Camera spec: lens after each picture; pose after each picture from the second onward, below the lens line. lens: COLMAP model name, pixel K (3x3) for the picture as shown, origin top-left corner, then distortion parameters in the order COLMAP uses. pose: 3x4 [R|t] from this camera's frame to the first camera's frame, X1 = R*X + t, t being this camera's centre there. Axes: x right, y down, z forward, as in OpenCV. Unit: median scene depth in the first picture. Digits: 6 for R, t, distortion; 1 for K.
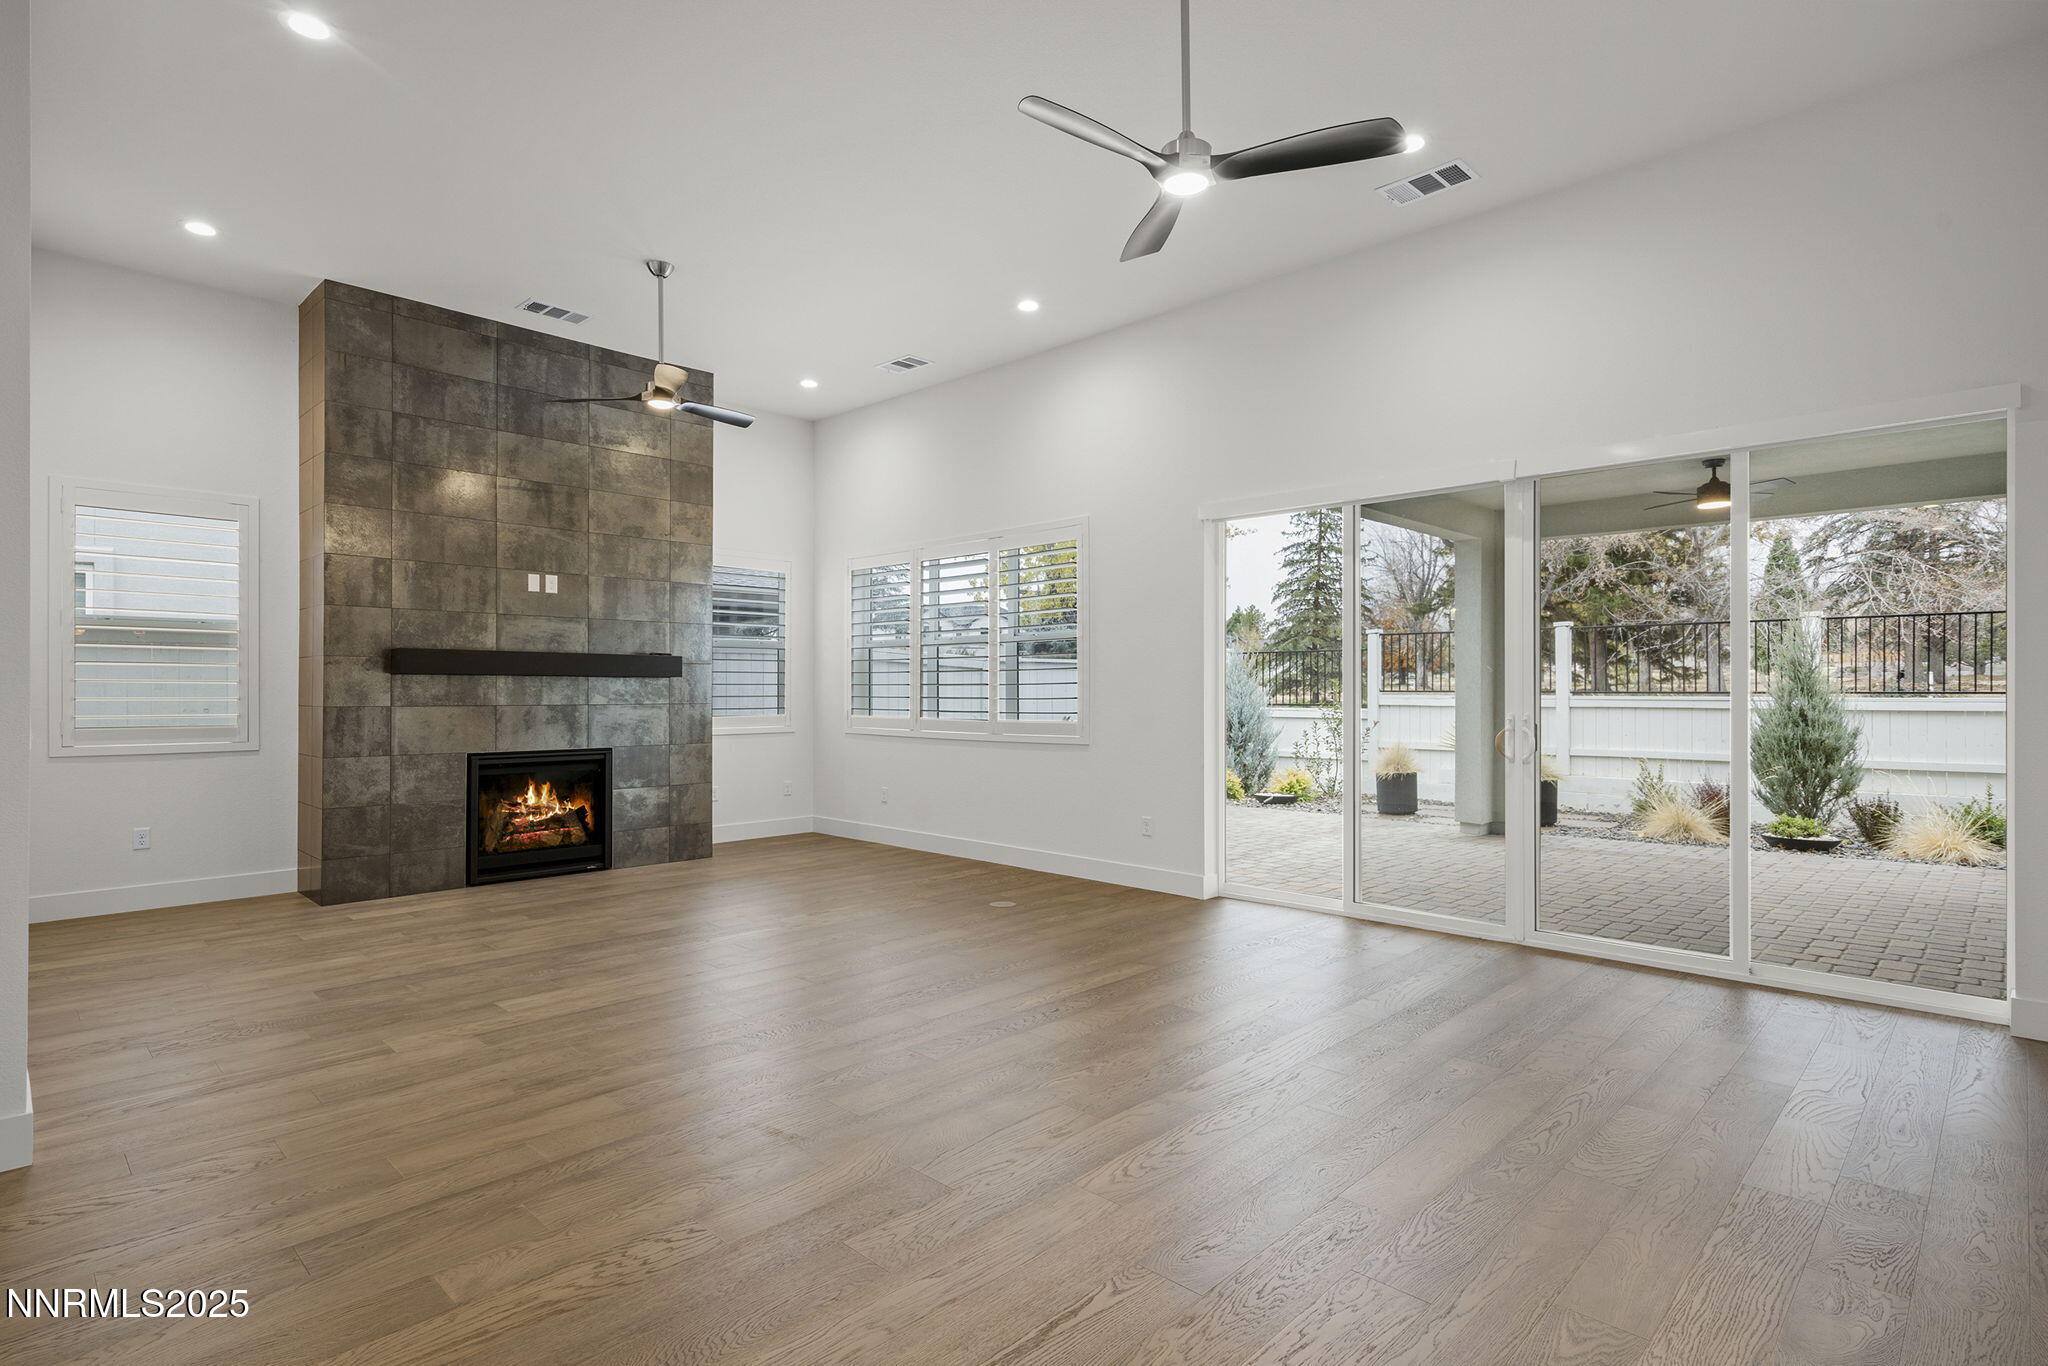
lens RADIAL K [[1014.5, 0, 1024.0], [0, 1014.5, 683.0], [0, 0, 1]] dist [0.001949, 0.000883]
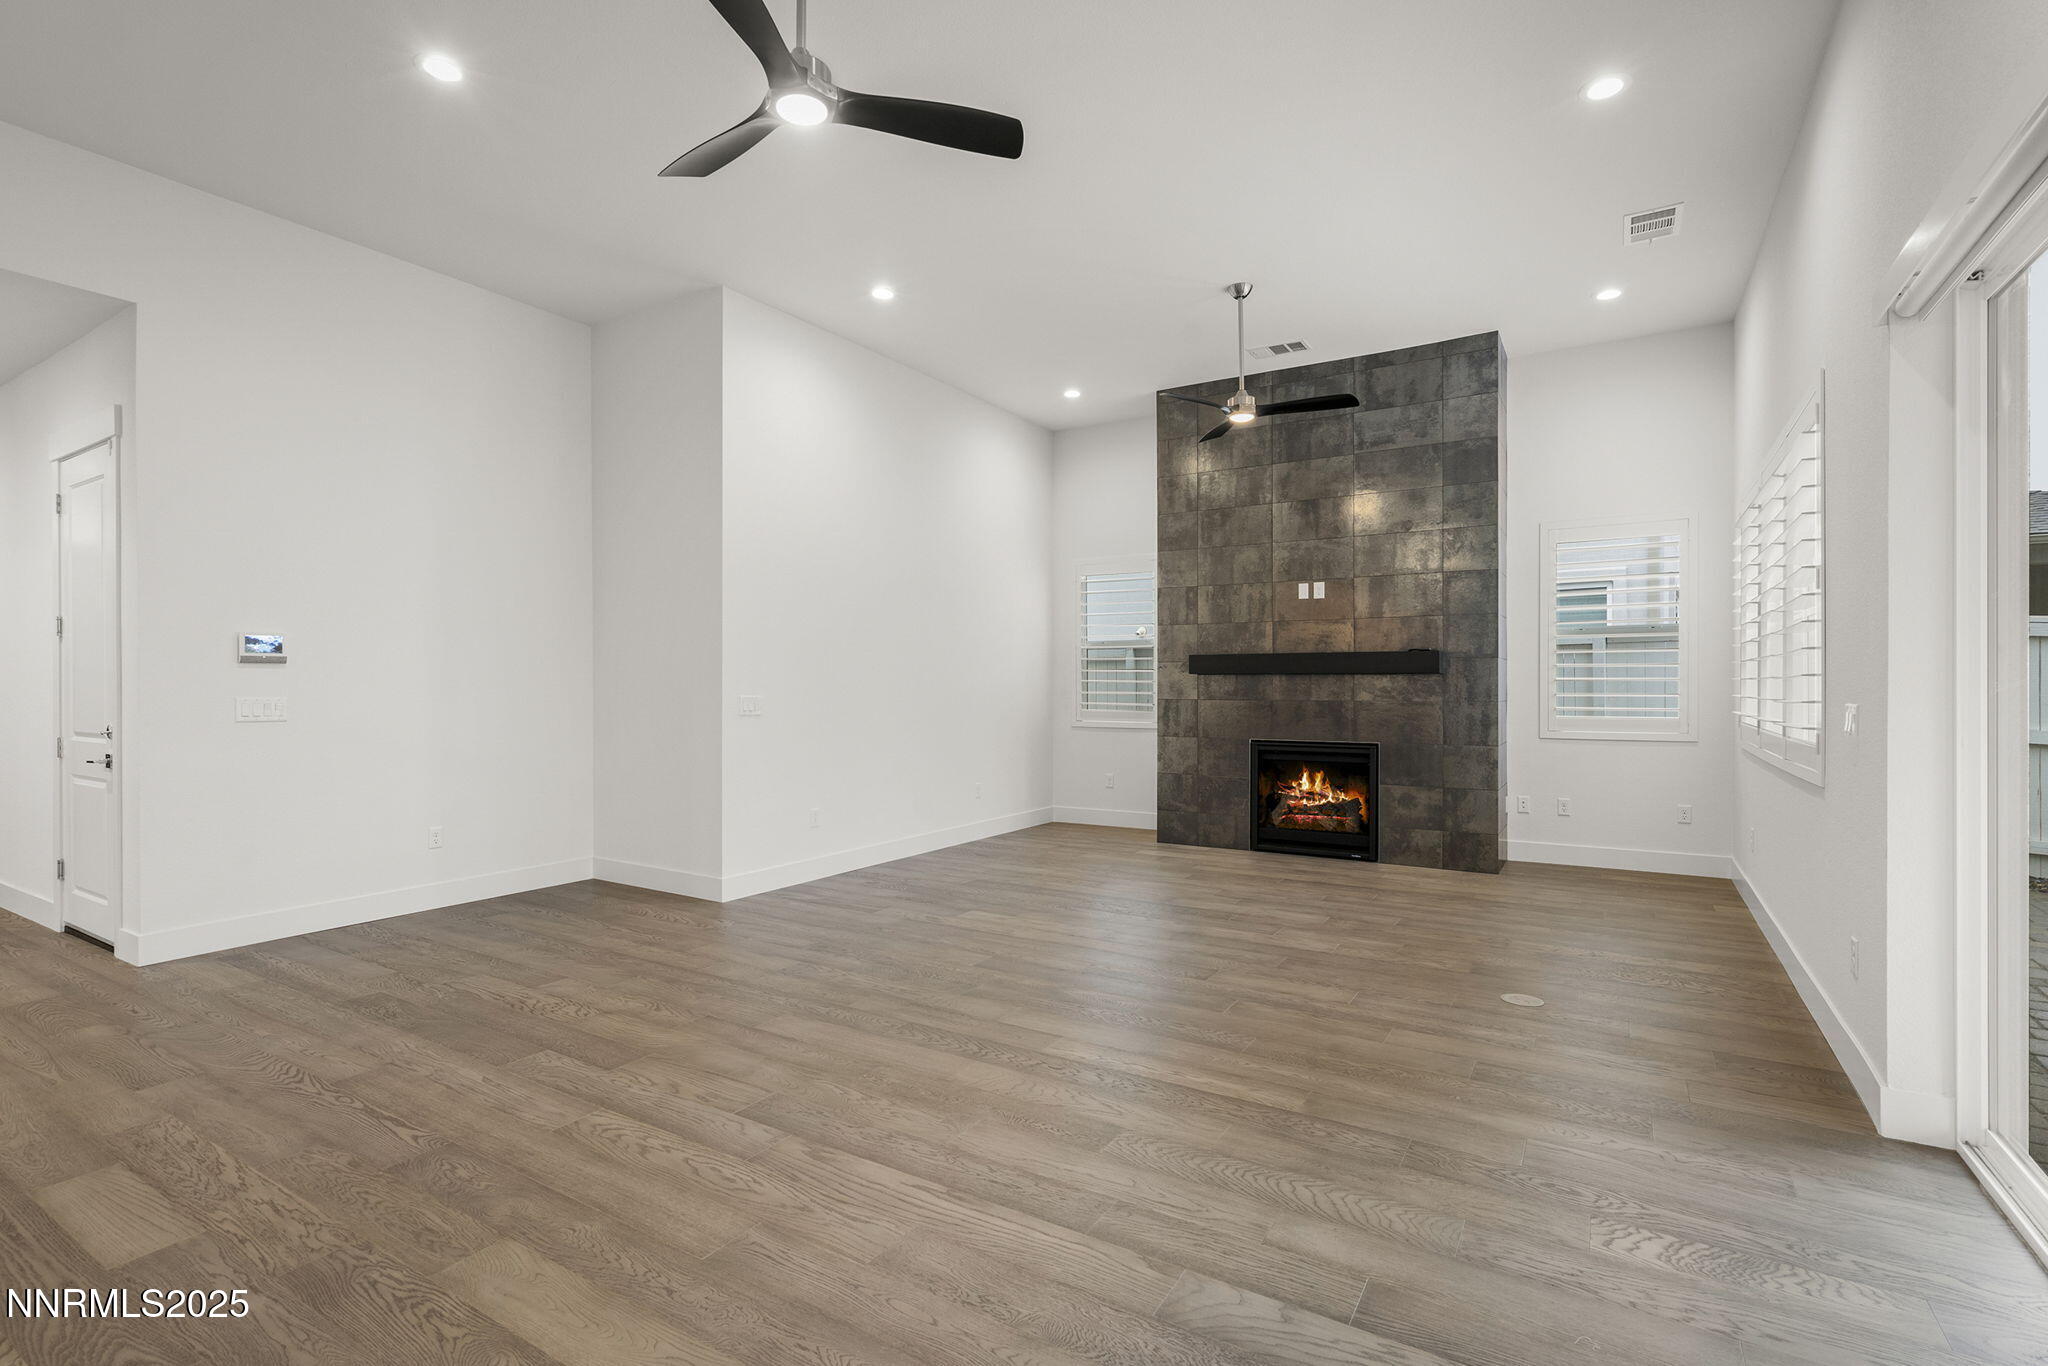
lens RADIAL K [[942.7, 0, 1024.0], [0, 942.7, 683.0], [0, 0, 1]] dist [-0.004901, -0.000050]
pose [[0.226622, -0.004920, -0.973970, 0.458467], [0.007497, 0.999966, -0.003307, 0.003563], [0.973954, -0.006552, 0.226652, 0.465275]]
